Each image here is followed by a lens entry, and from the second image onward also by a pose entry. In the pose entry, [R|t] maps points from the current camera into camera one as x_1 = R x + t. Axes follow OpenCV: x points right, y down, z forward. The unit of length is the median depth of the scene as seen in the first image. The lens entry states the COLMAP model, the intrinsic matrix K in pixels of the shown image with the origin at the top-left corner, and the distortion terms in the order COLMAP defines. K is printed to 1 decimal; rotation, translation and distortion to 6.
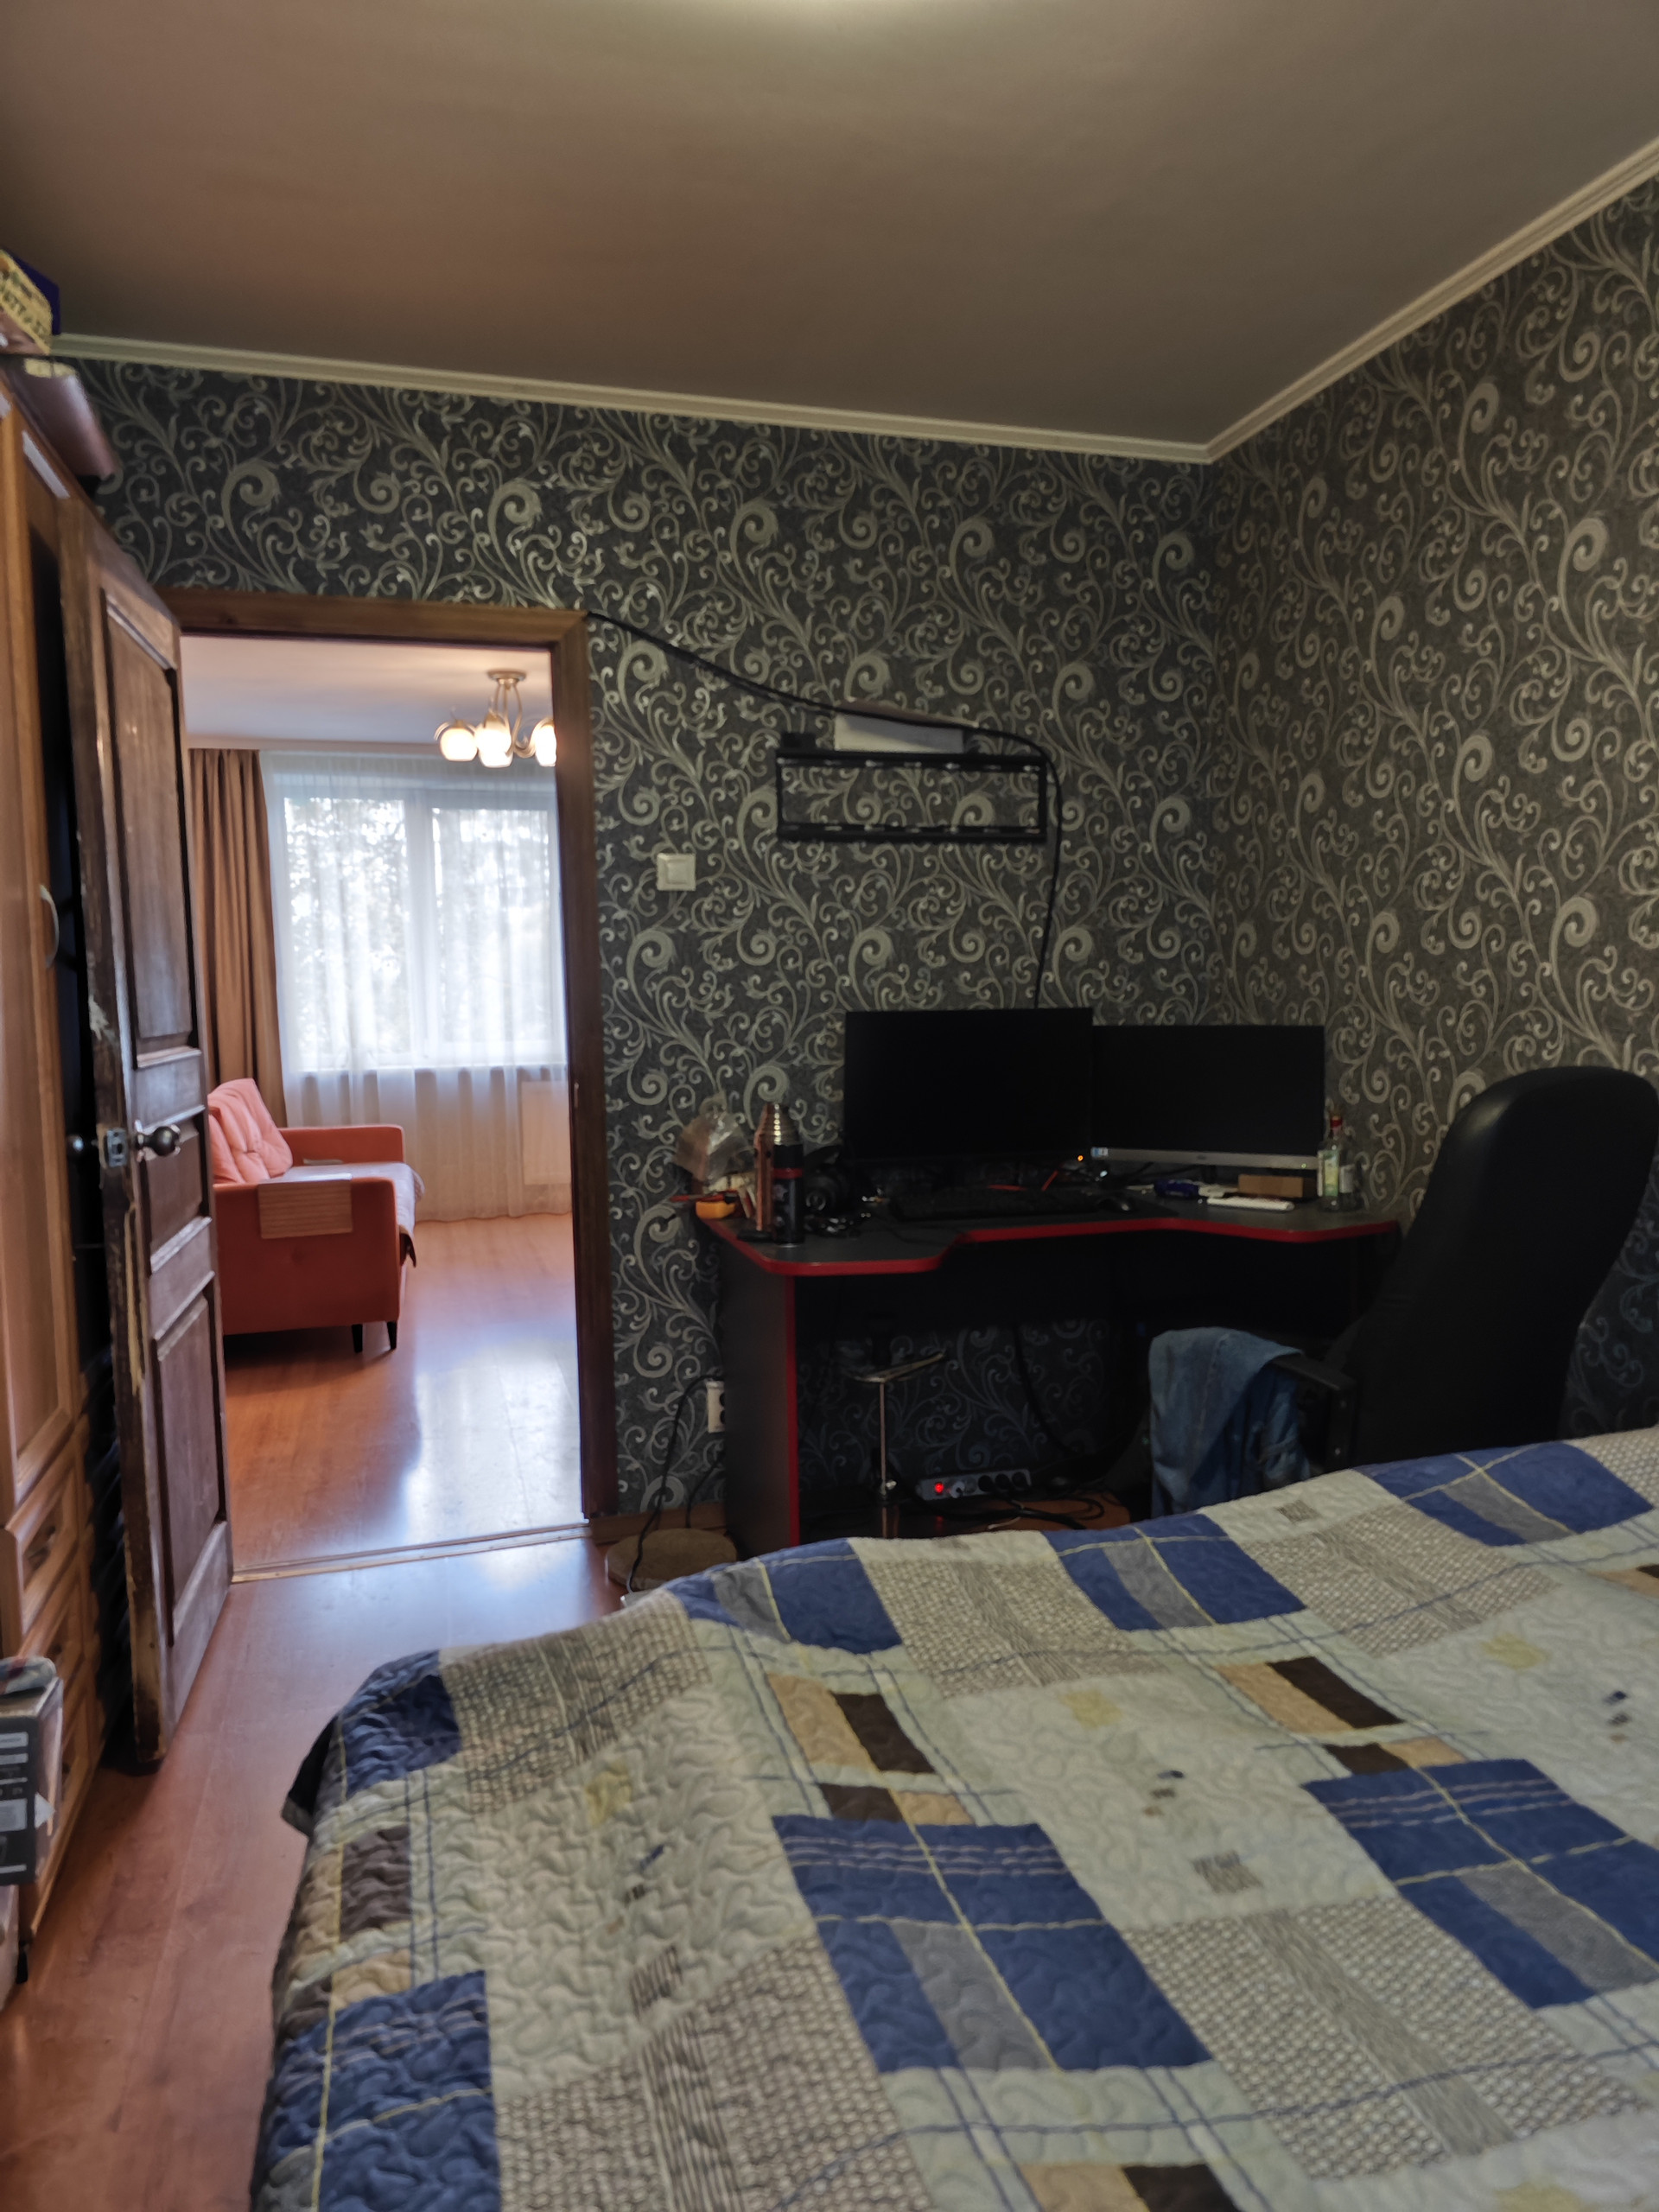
lens RADIAL K [[1494.3, 0, 824.6], [0, 1494.3, 1108.2], [0, 0, 1]] dist [0.060972, -0.064870]
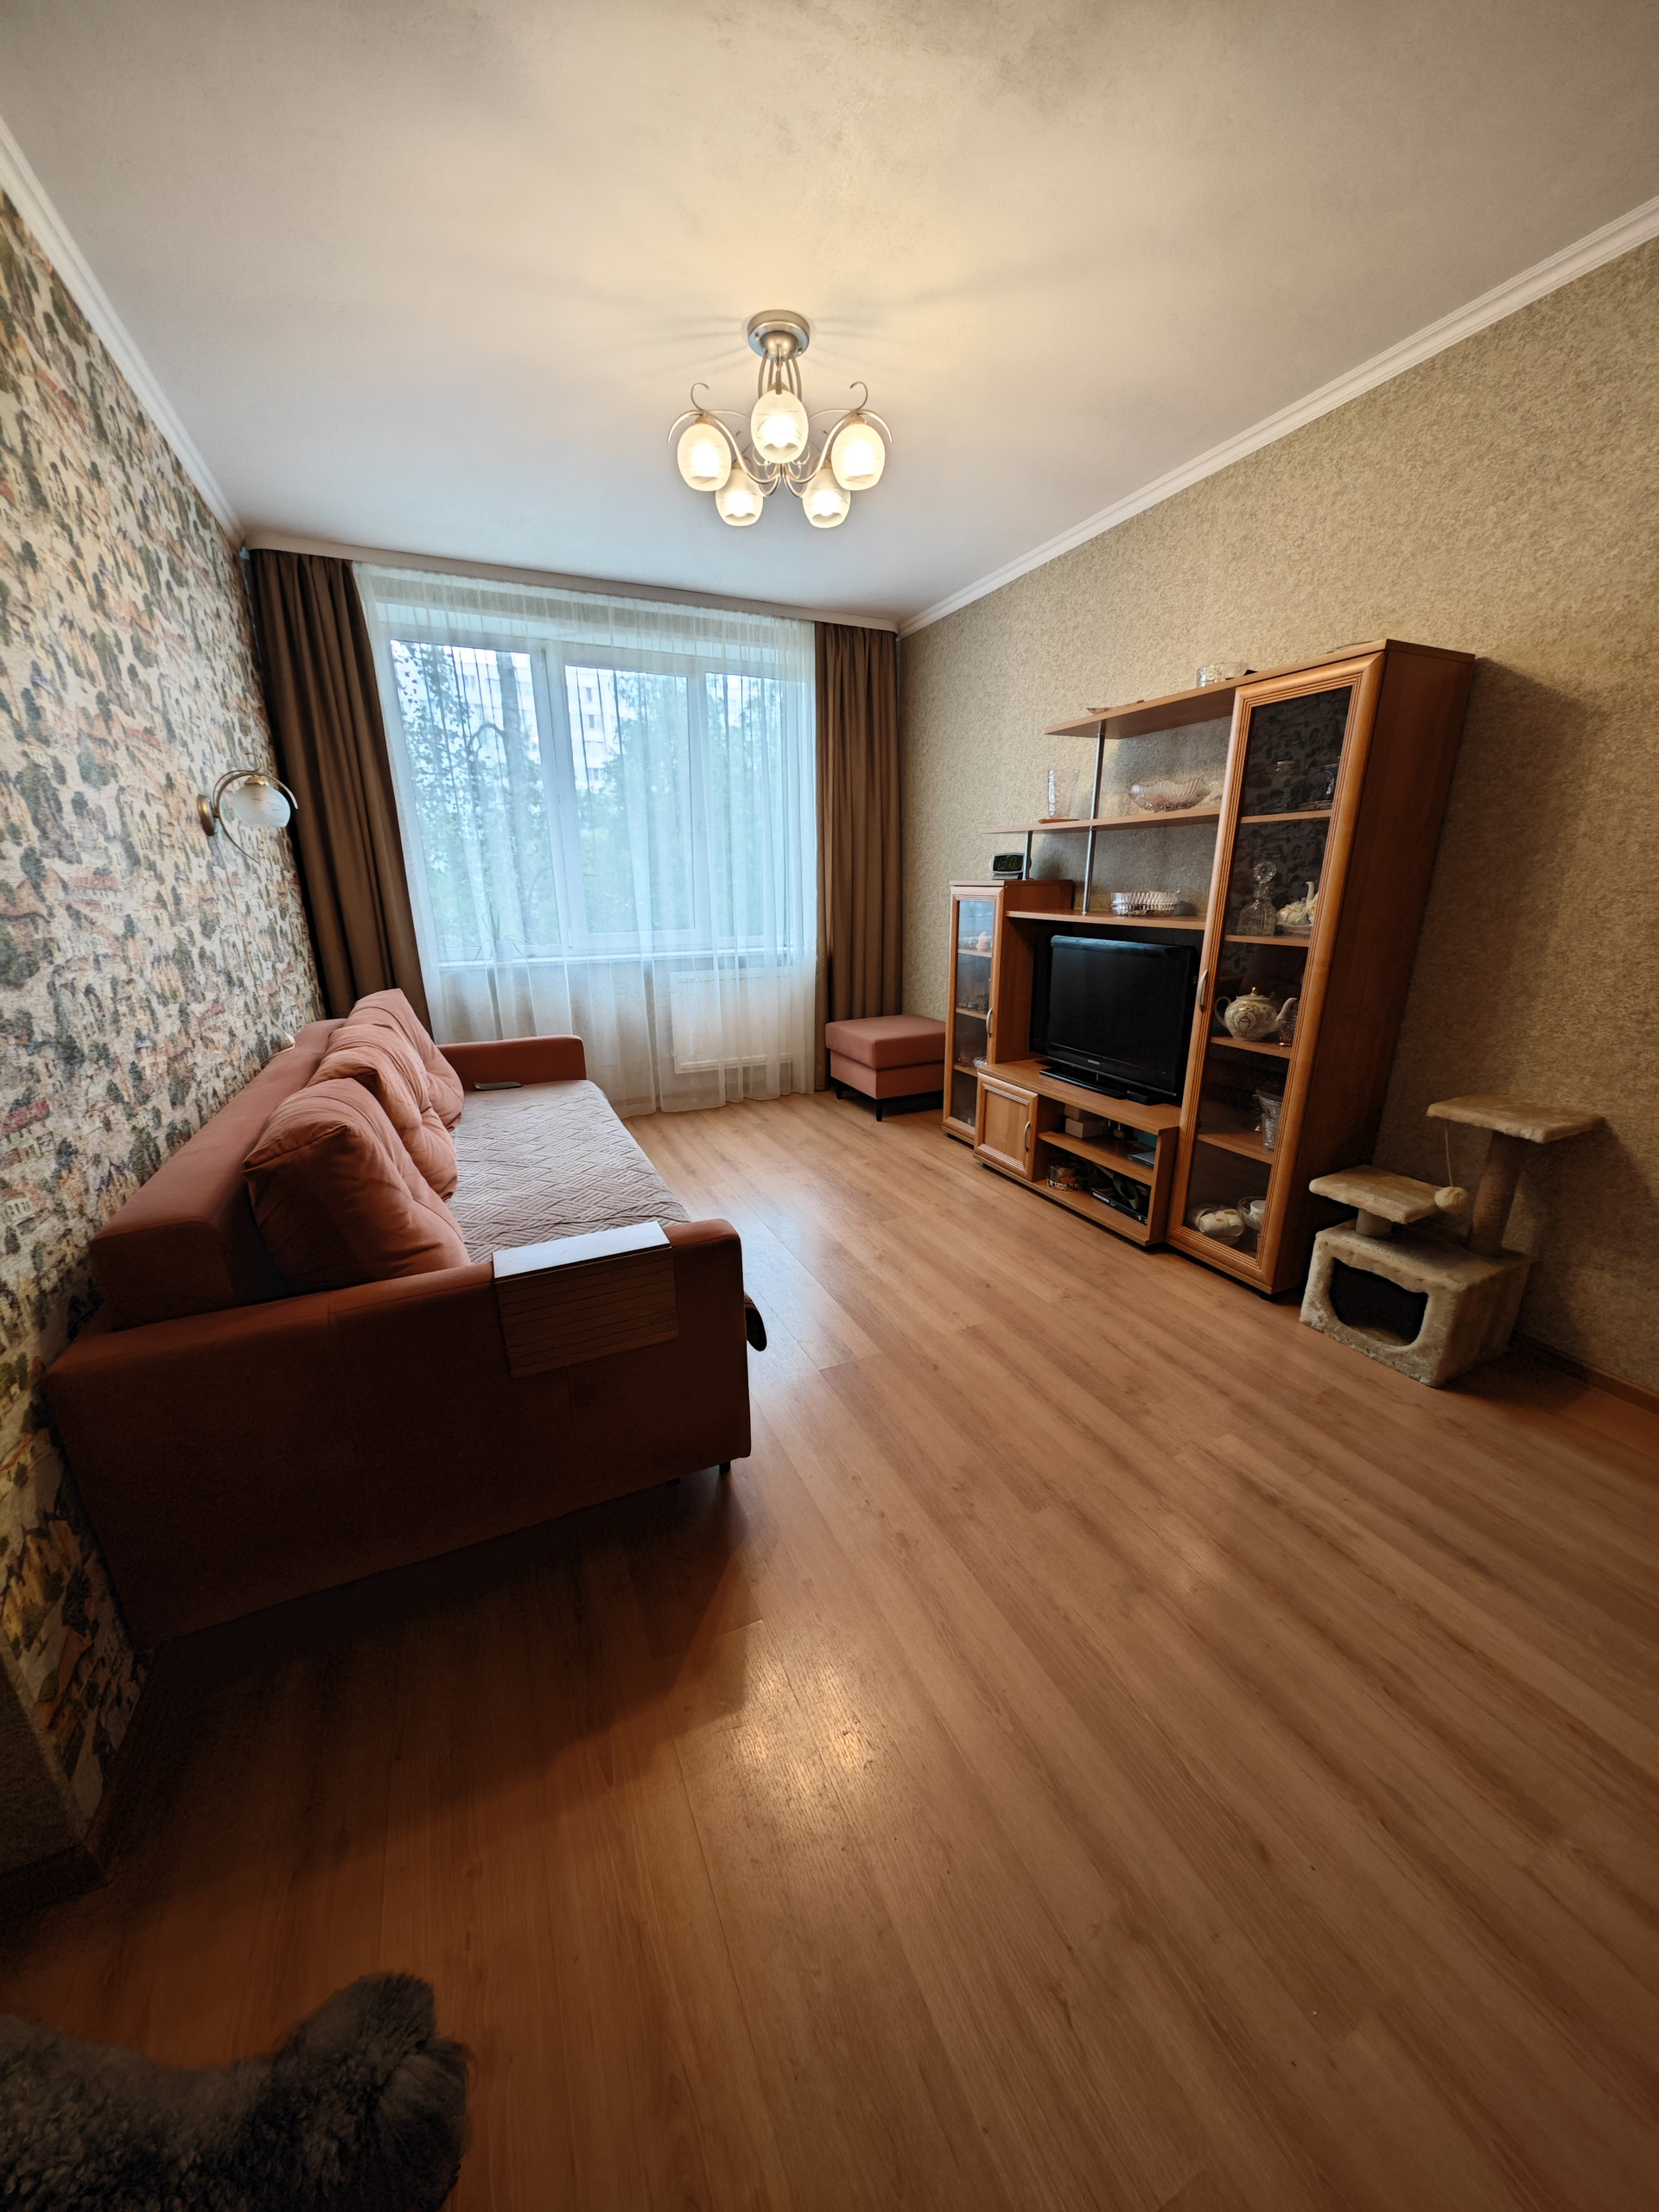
lens RADIAL K [[787.0, 0, 827.2], [0, 787.0, 1114.1], [0, 0, 1]] dist [-0.000640, -0.000046]
pose [[0.986160, -0.045002, 0.159570, -0.216691], [0.012621, 0.980042, 0.198390, -0.033257], [-0.165314, -0.193630, 0.967046, 0.524540]]
